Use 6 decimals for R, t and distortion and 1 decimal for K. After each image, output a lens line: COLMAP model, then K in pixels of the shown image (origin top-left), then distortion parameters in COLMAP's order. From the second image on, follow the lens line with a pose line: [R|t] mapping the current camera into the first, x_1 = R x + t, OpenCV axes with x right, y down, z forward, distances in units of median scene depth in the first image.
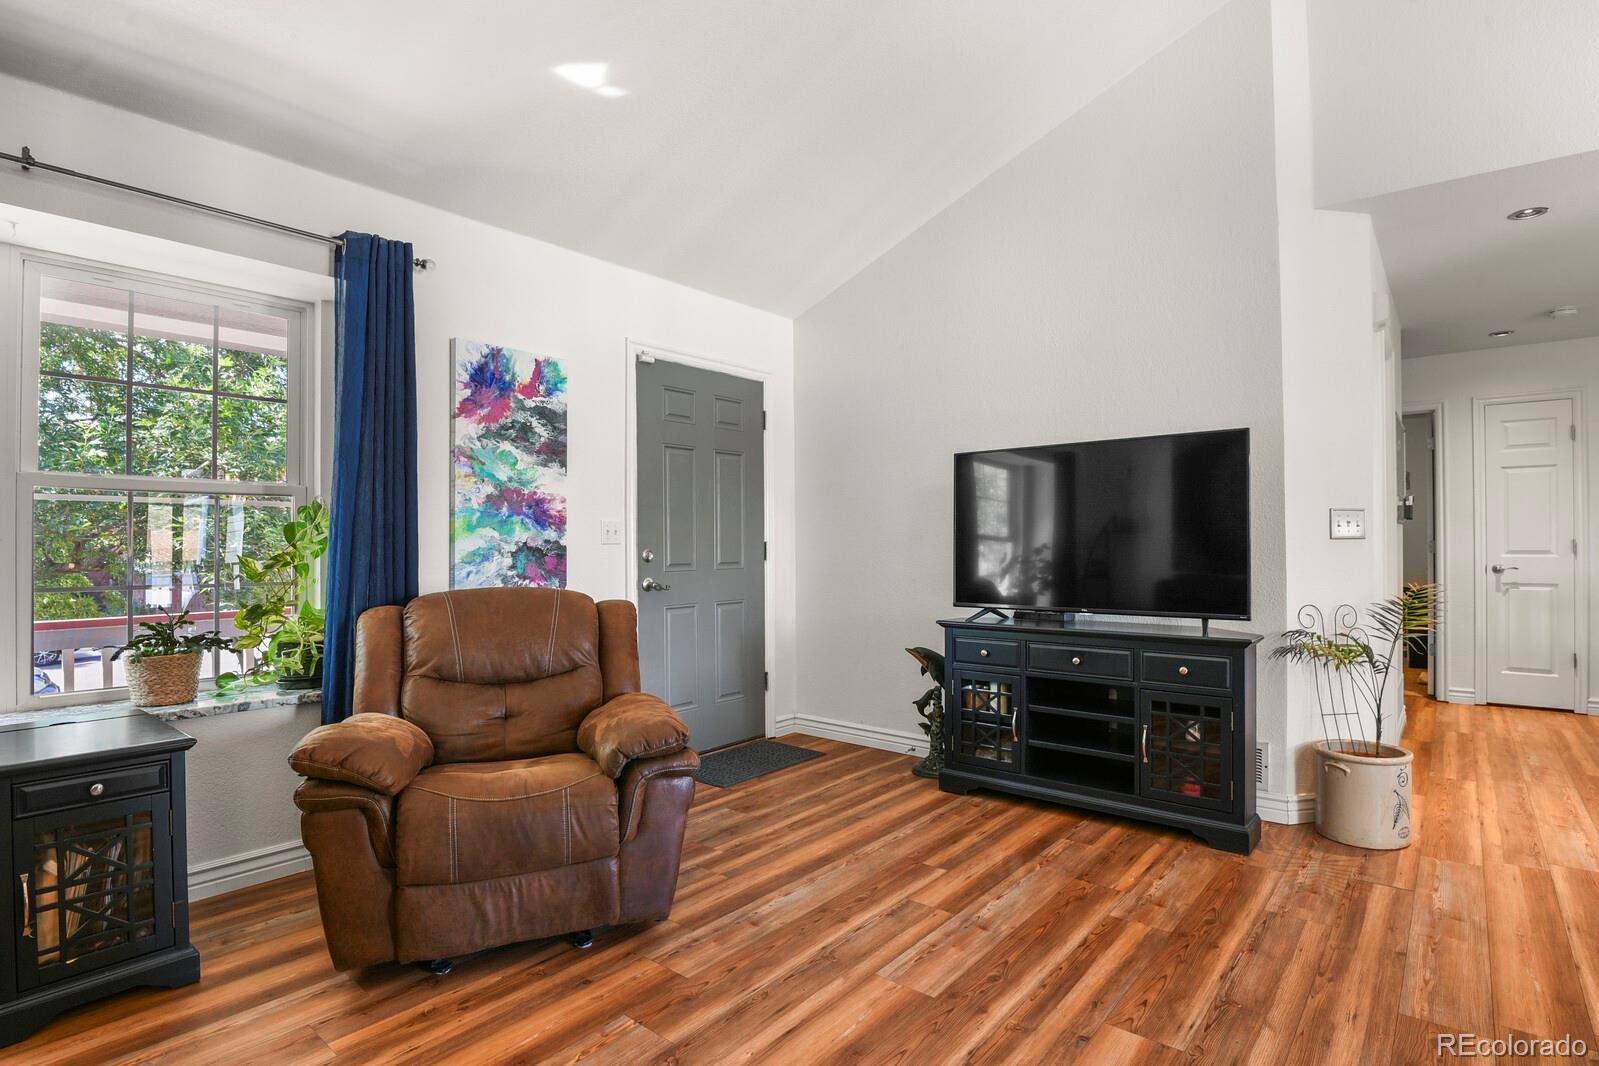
lens RADIAL K [[804.2, 0, 797.4], [0, 804.2, 541.2], [0, 0, 1]] dist [-0.023709, -0.003199]
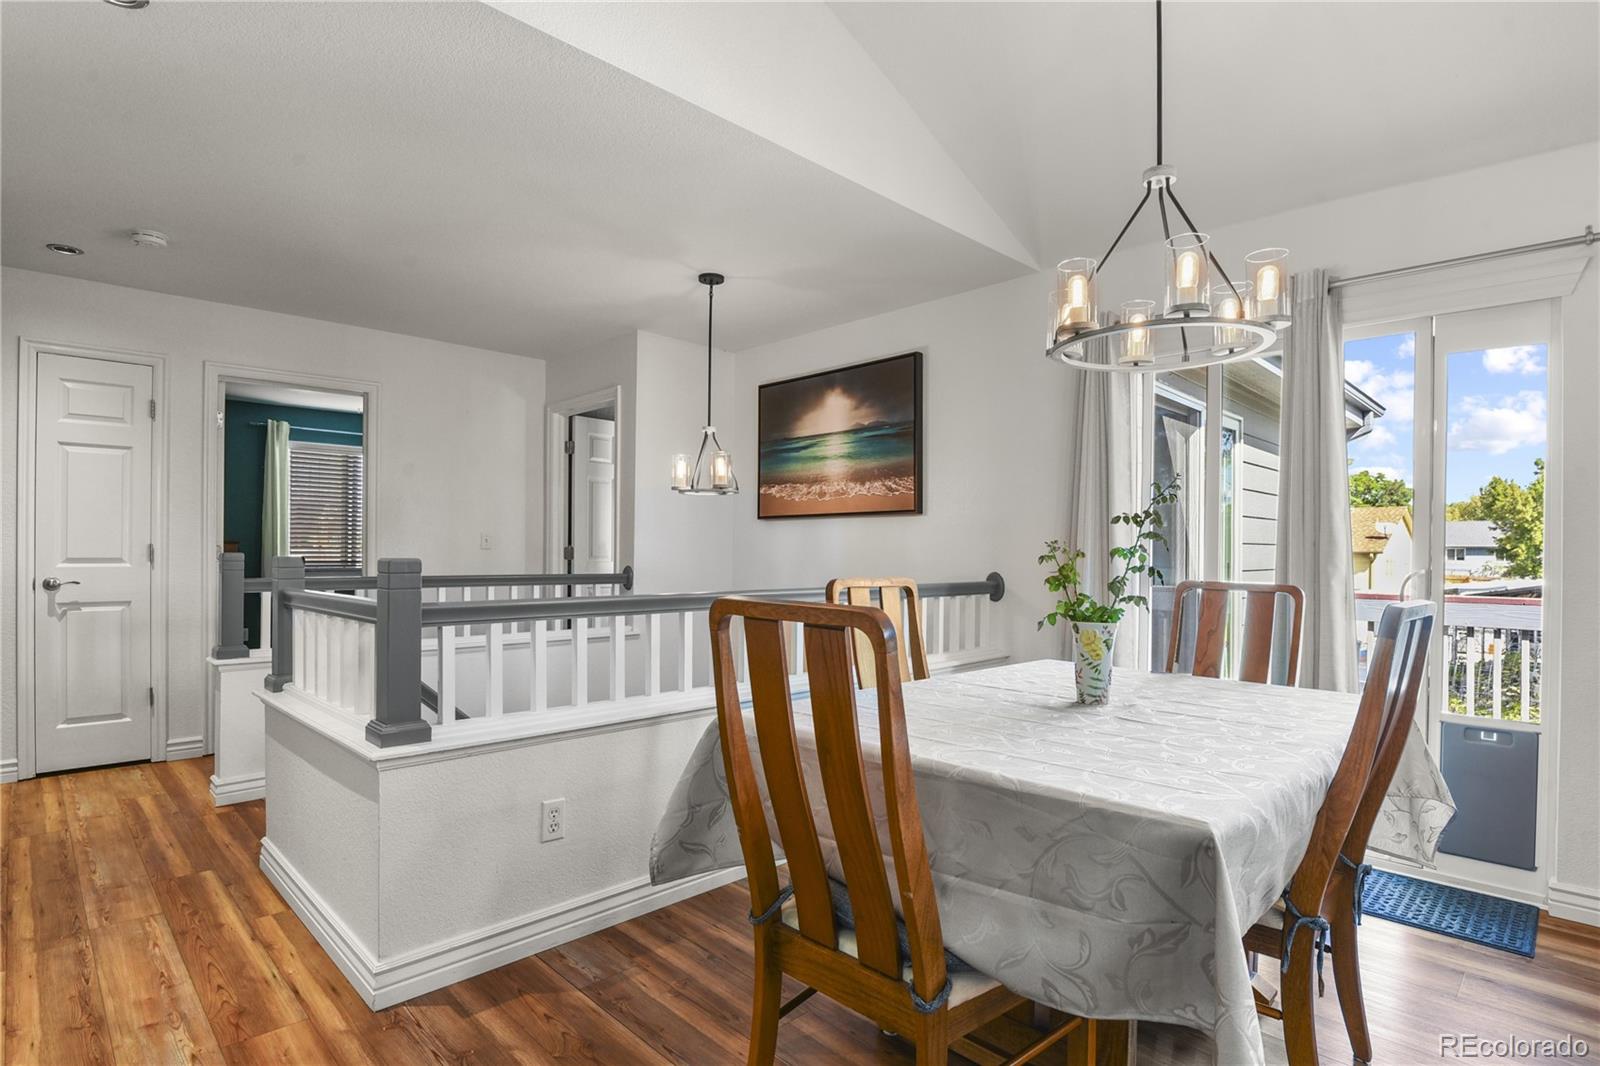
lens RADIAL K [[807.9, 0, 797.7], [0, 807.9, 542.0], [0, 0, 1]] dist [-0.029204, -0.000118]
pose [[0.095546, 0.006833, 0.995402, 0.275720], [-0.008968, 0.999942, -0.006003, -0.005756], [-0.995385, -0.008353, 0.095602, 0.291919]]
